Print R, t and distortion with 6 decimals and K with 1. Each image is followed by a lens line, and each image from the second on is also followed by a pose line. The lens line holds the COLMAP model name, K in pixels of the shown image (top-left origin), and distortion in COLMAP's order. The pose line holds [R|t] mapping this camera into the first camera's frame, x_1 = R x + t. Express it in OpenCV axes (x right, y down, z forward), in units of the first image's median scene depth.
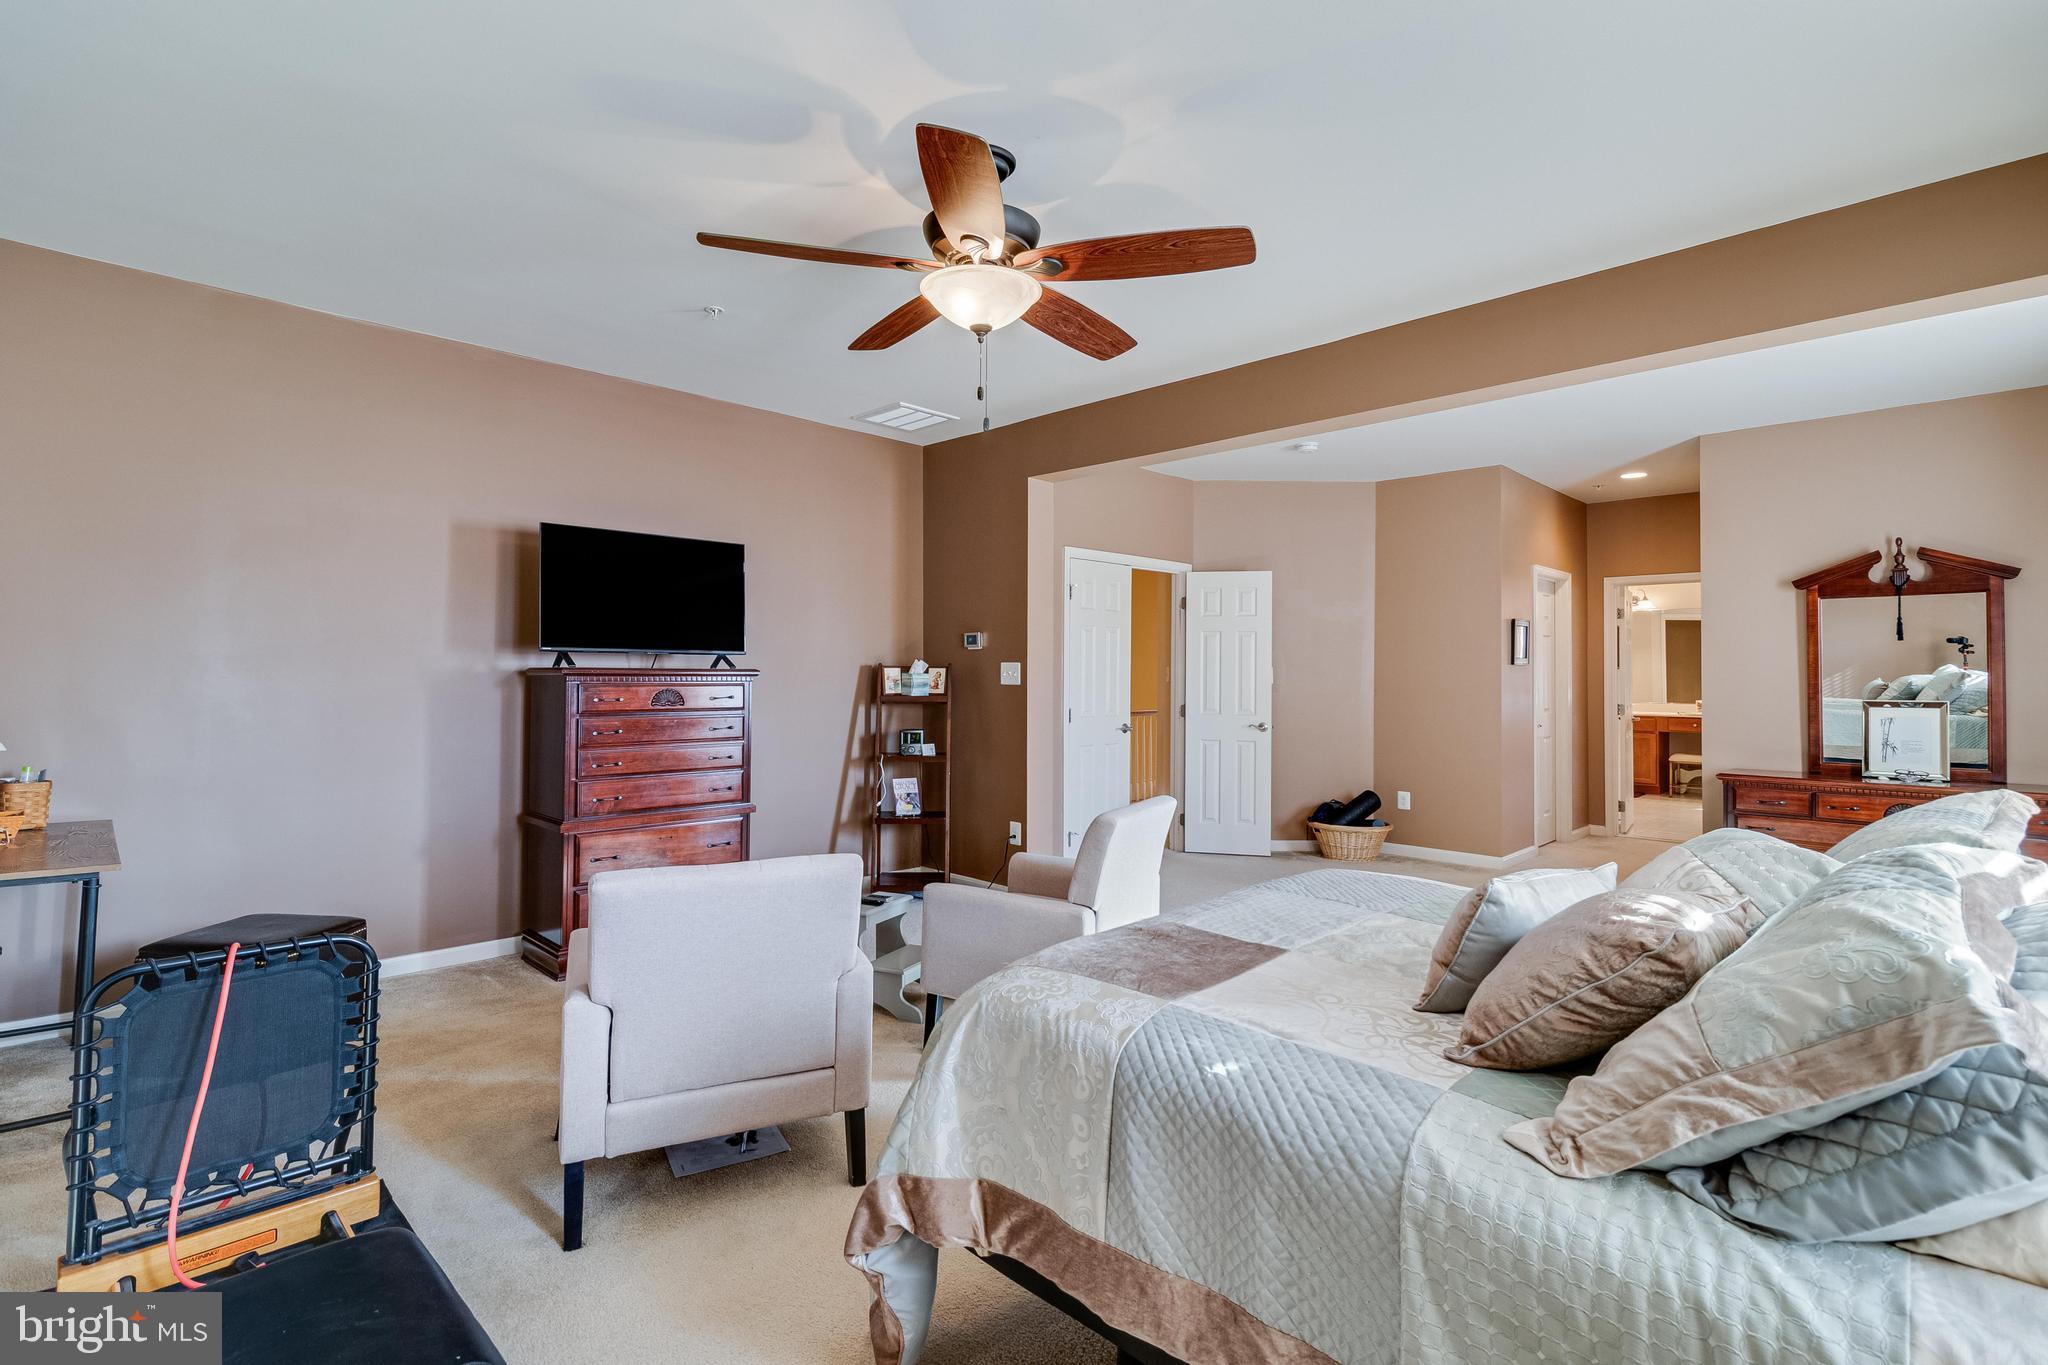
lens RADIAL K [[943.4, 0, 1014.0], [0, 943.4, 680.8], [0, 0, 1]] dist [0.001152, -0.000390]
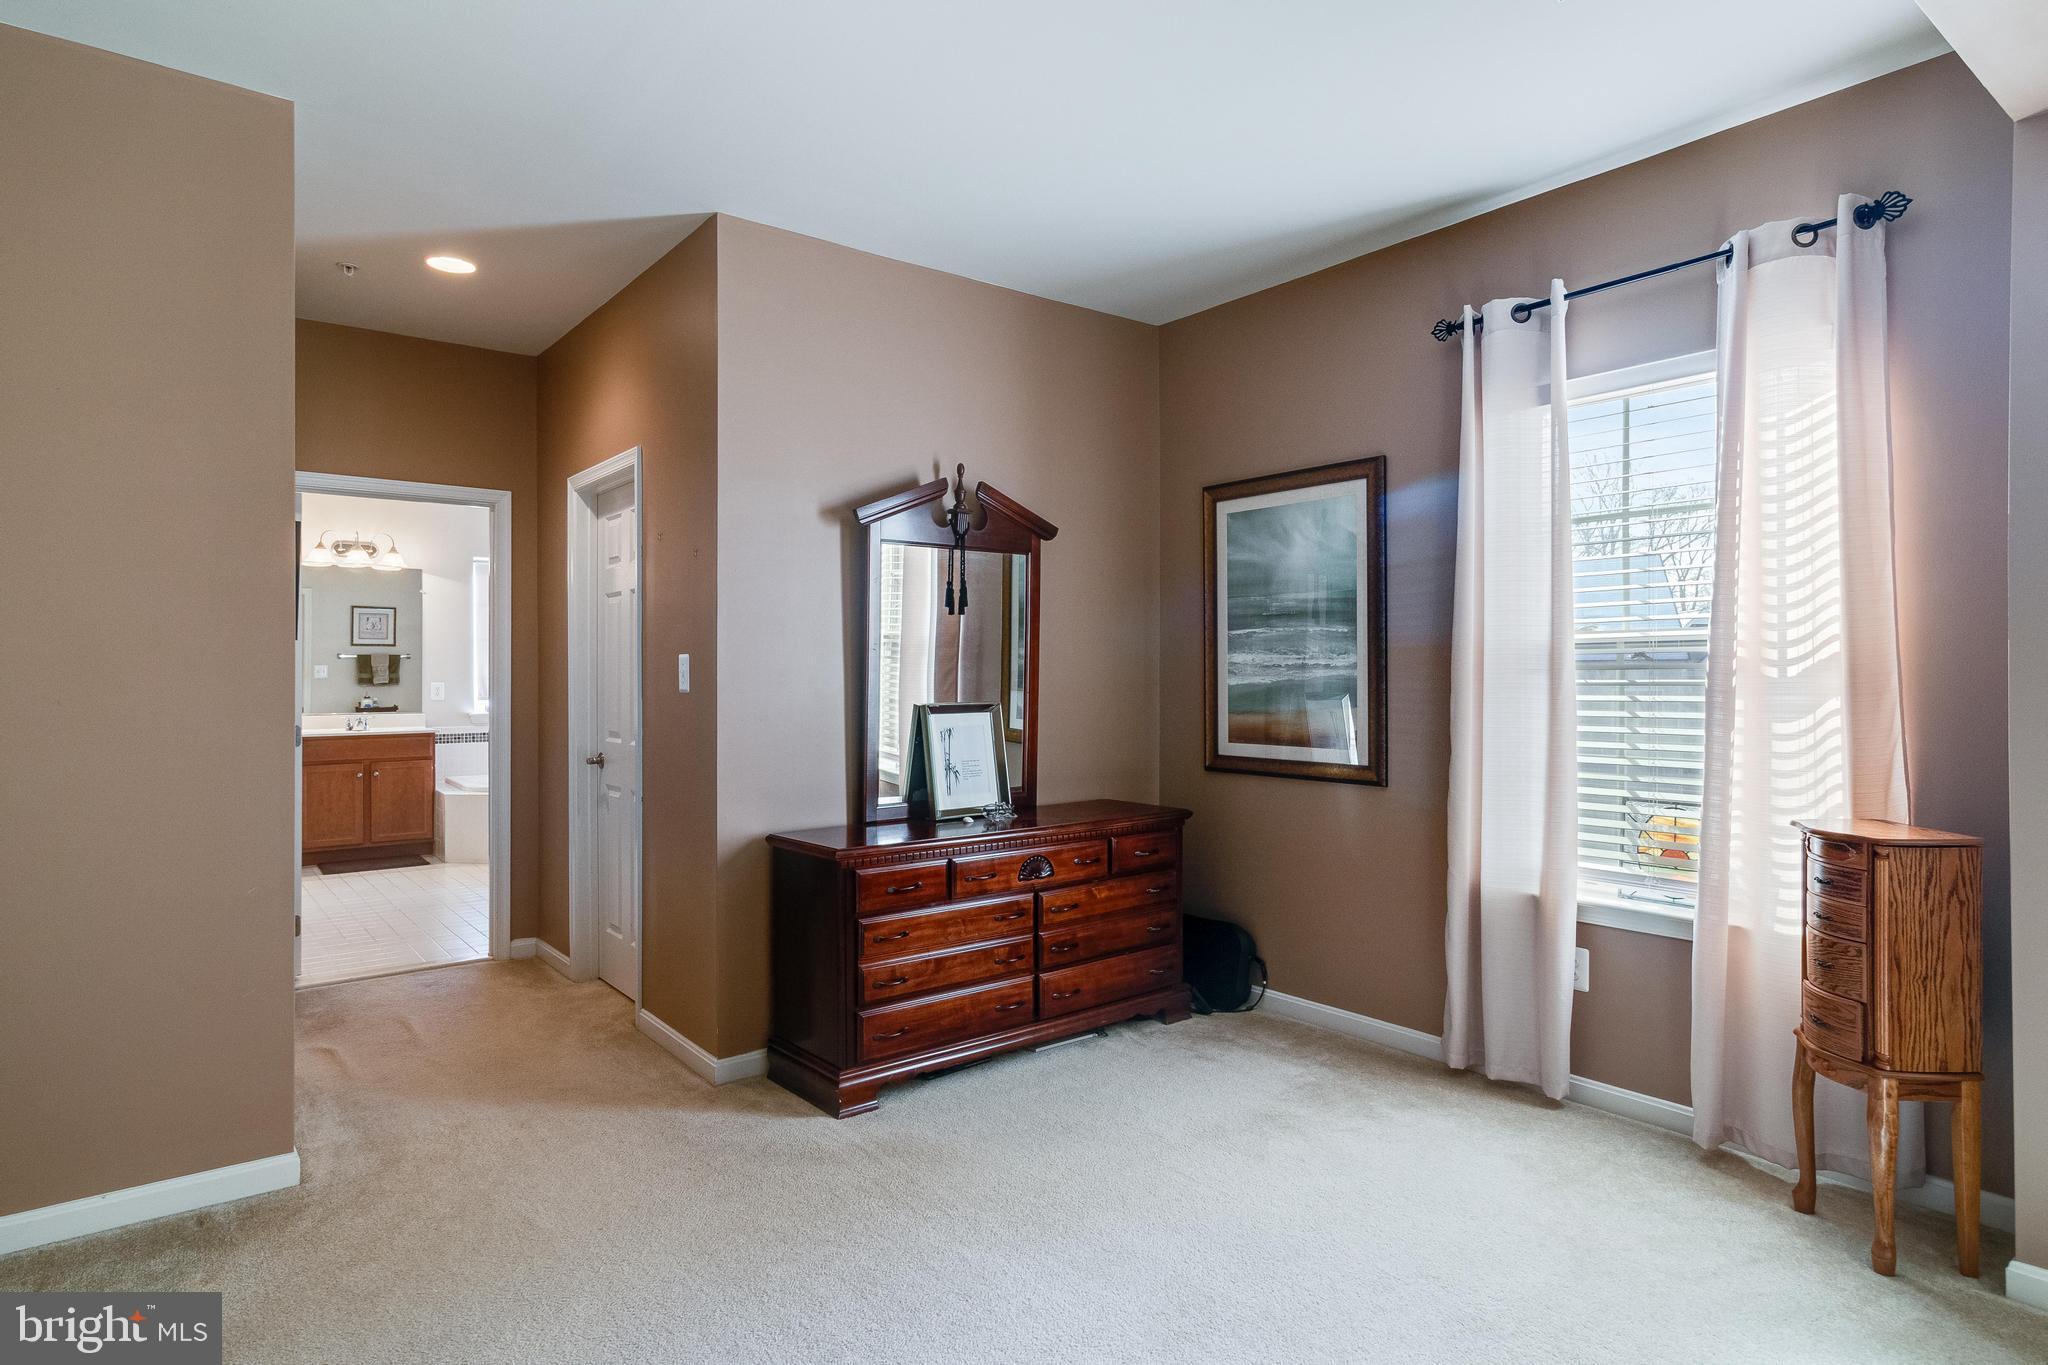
lens RADIAL K [[1142.2, 0, 1023.0], [0, 1142.2, 663.7], [0, 0, 1]] dist [0.001041, 0.000144]
pose [[0.108900, 0.007686, 0.994023, 0.147714], [0.001128, 0.999969, -0.007856, -0.000726], [-0.994052, 0.001977, 0.108888, 1.047293]]
